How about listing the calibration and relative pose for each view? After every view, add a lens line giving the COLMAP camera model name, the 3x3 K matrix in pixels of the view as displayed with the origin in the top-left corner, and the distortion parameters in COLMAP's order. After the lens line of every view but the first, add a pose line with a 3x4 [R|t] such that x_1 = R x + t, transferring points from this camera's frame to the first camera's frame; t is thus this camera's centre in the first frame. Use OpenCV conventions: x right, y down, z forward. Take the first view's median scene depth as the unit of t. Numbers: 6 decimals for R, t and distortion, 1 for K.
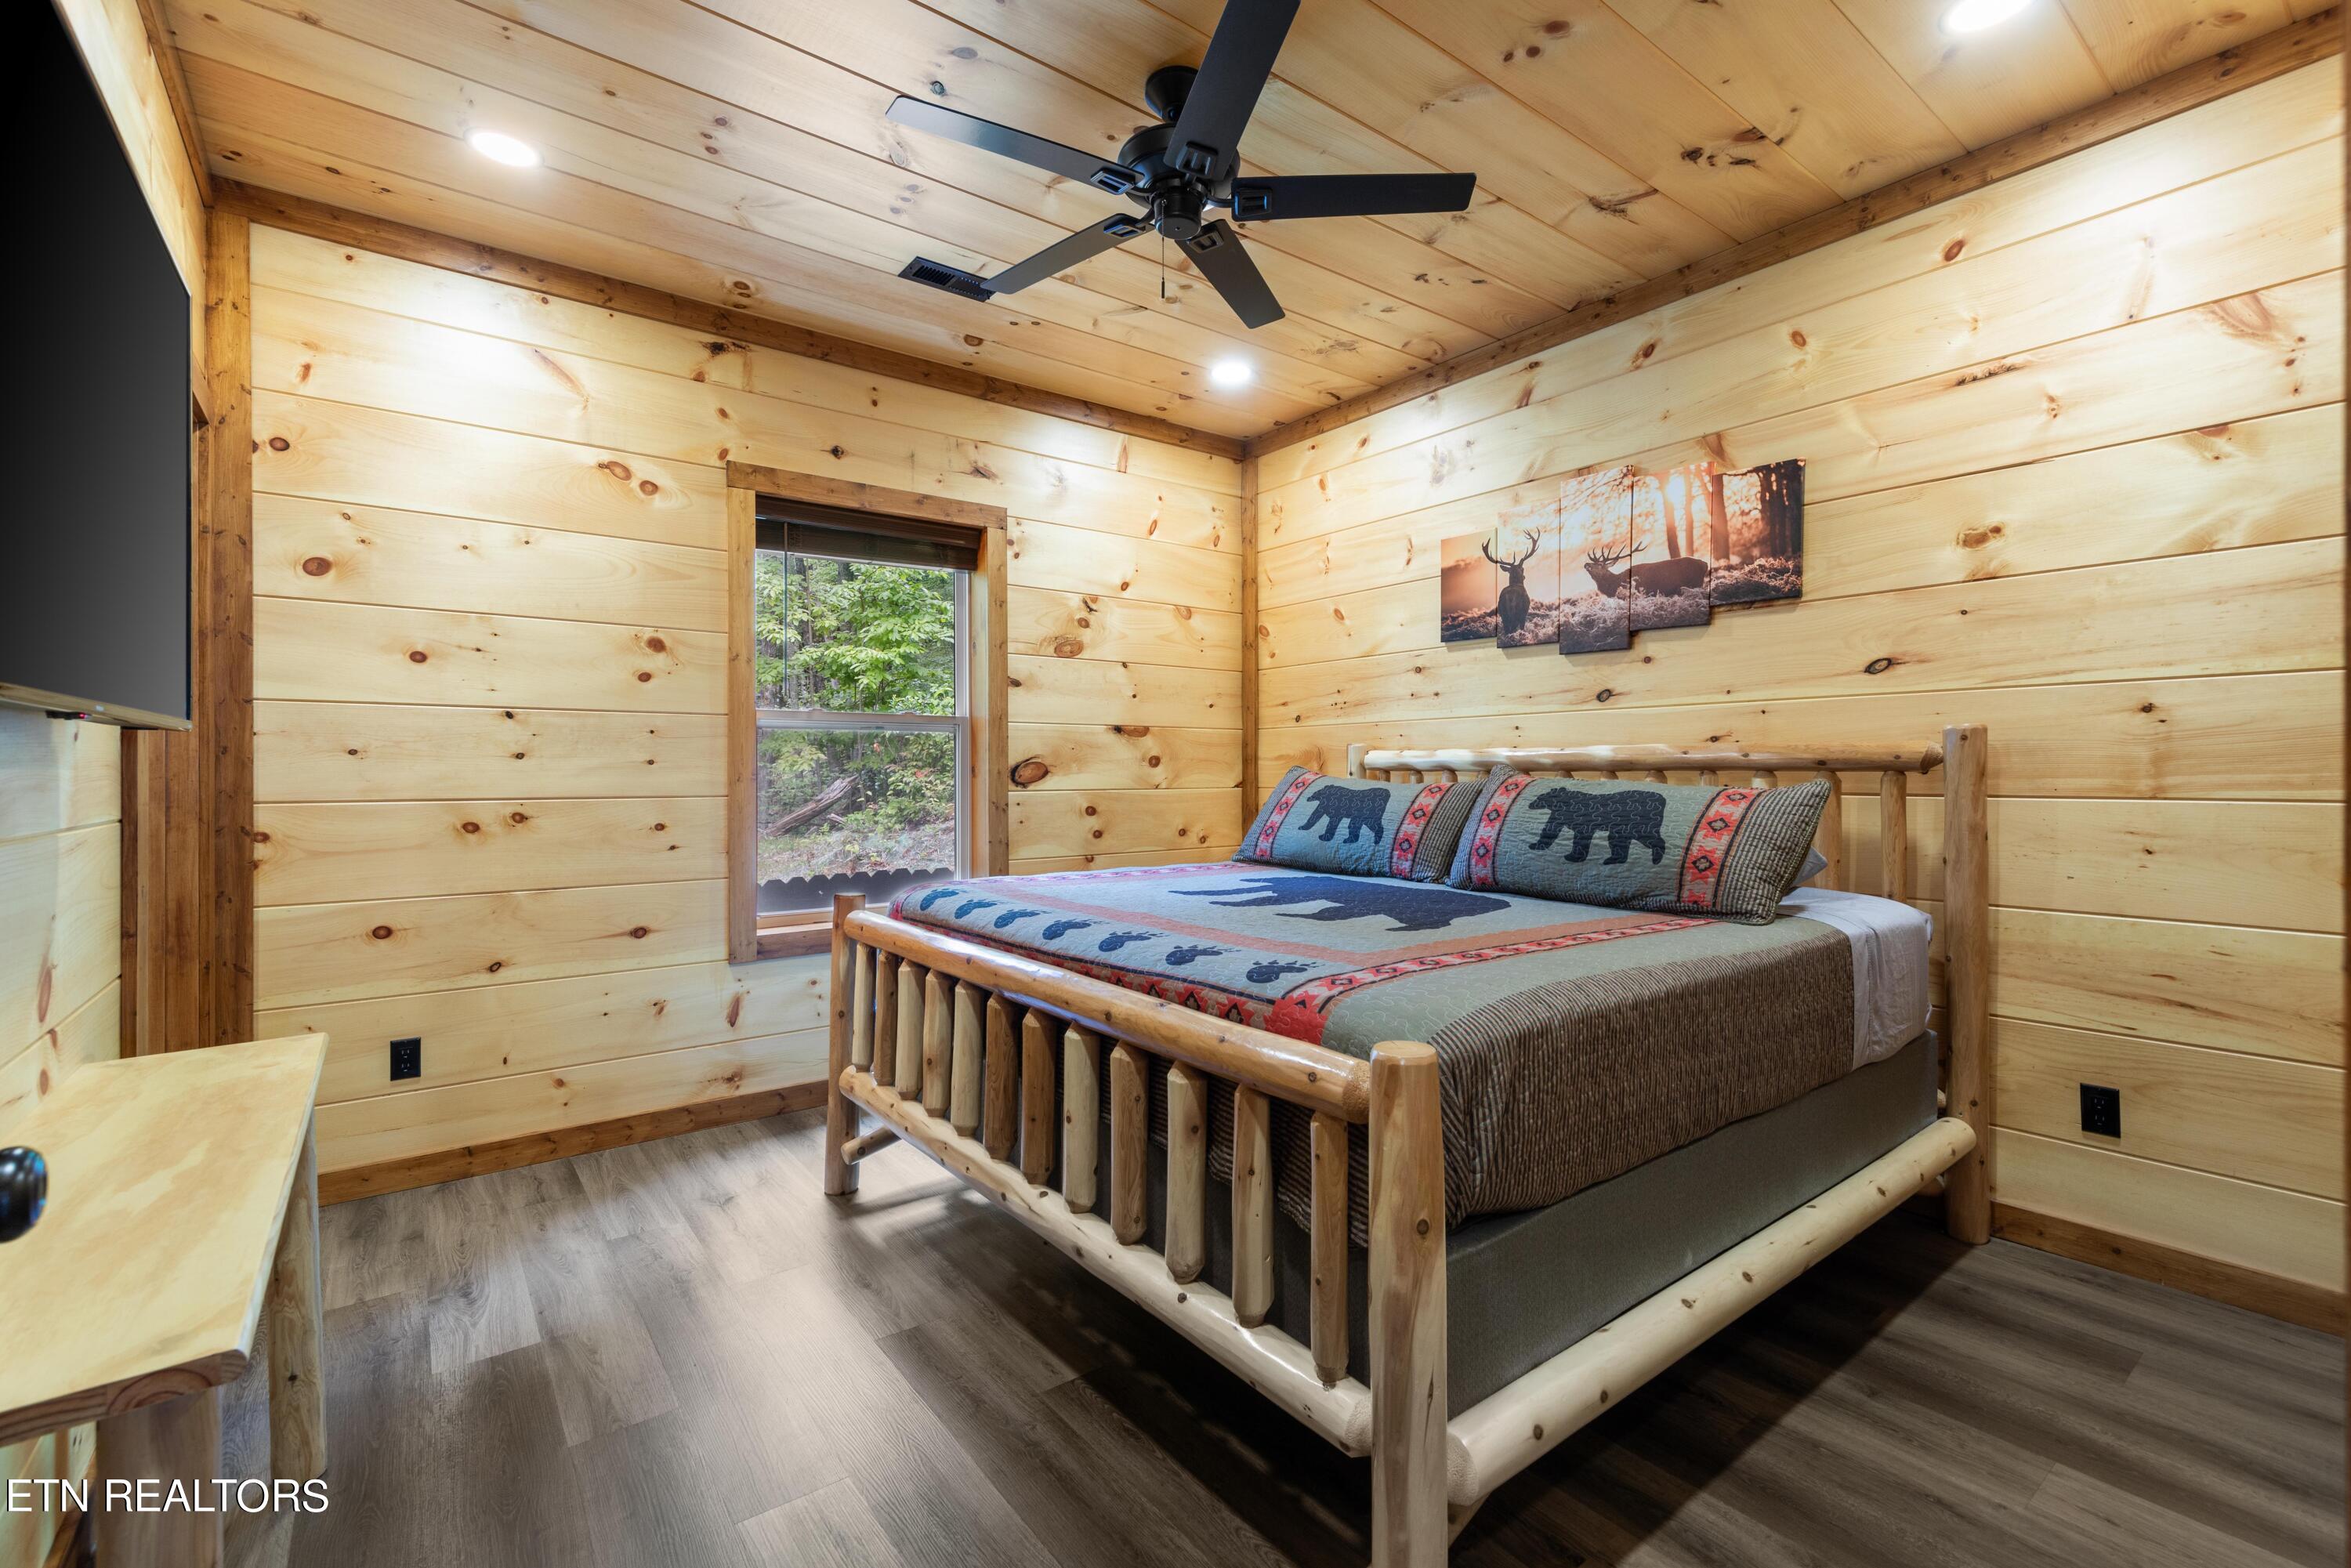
lens RADIAL K [[990.9, 0, 1161.5], [0, 990.9, 776.7], [0, 0, 1]] dist [0.007361, -0.000461]
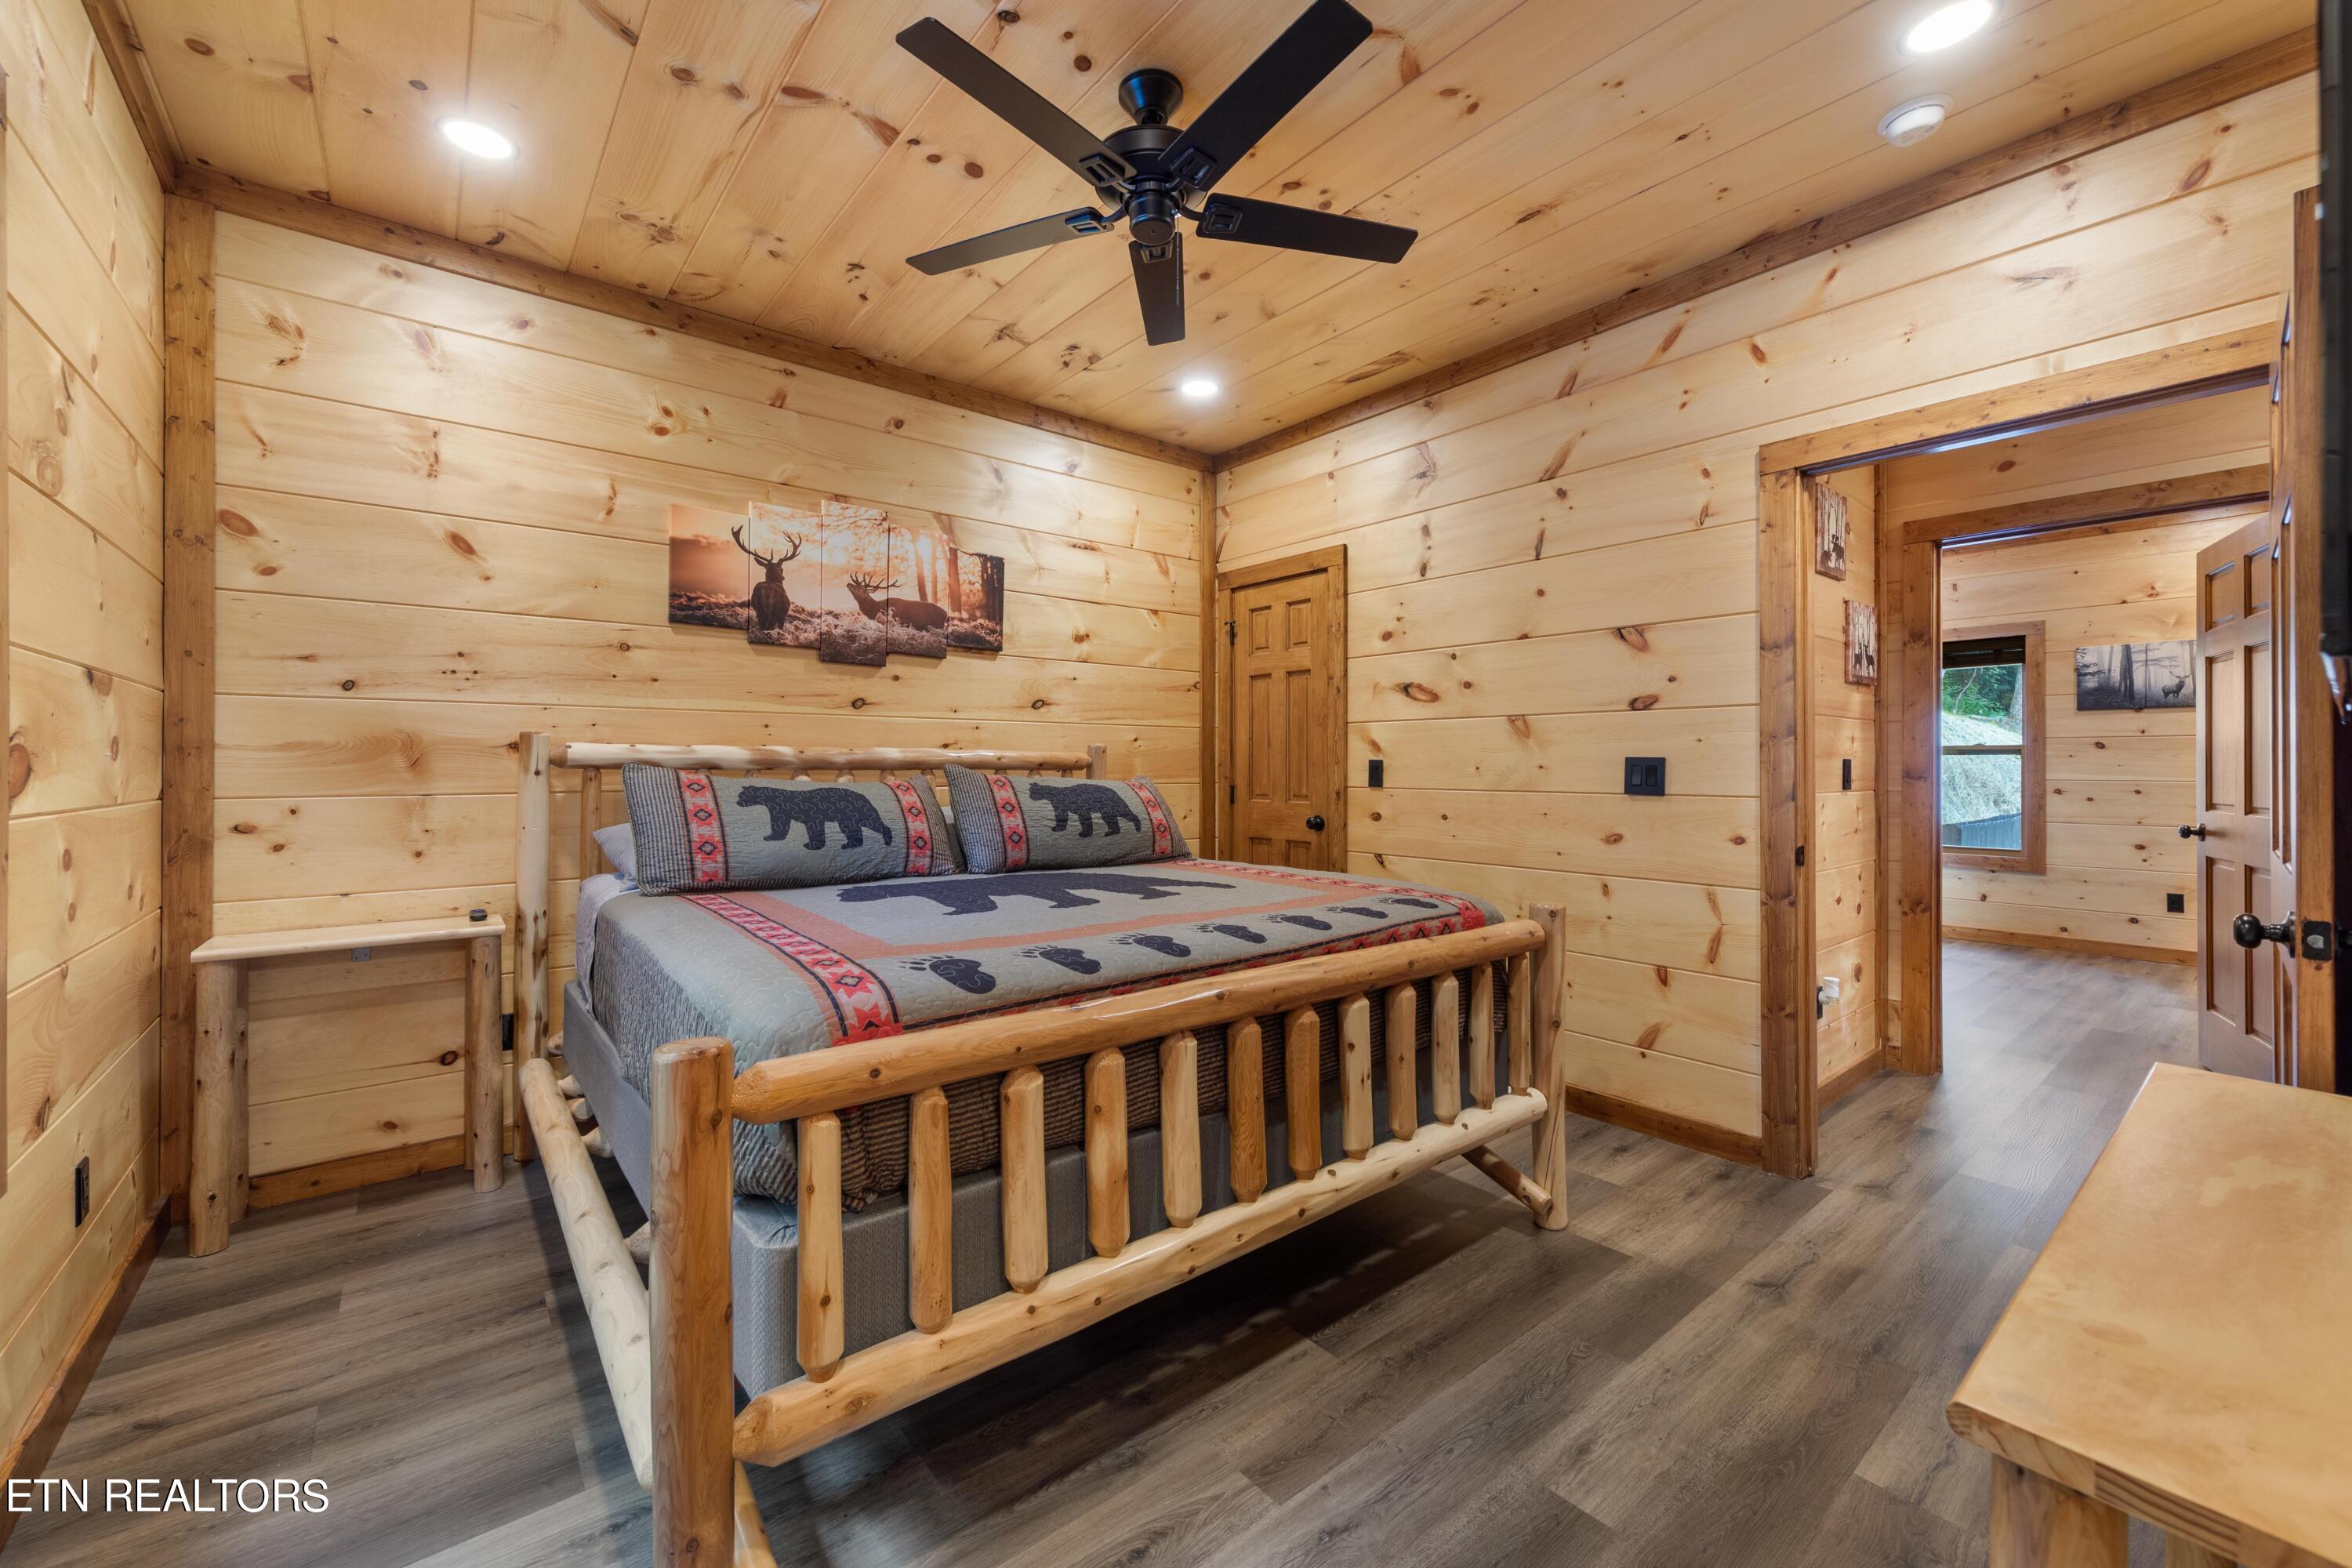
lens RADIAL K [[920.0, 0, 1157.6], [0, 920.0, 772.3], [0, 0, 1]] dist [0.004501, 0.000269]
pose [[-0.015898, -0.001049, 0.999873, -0.633031], [0.004890, 0.999987, 0.001127, -0.002638], [-0.999862, 0.004907, -0.015892, 0.696233]]
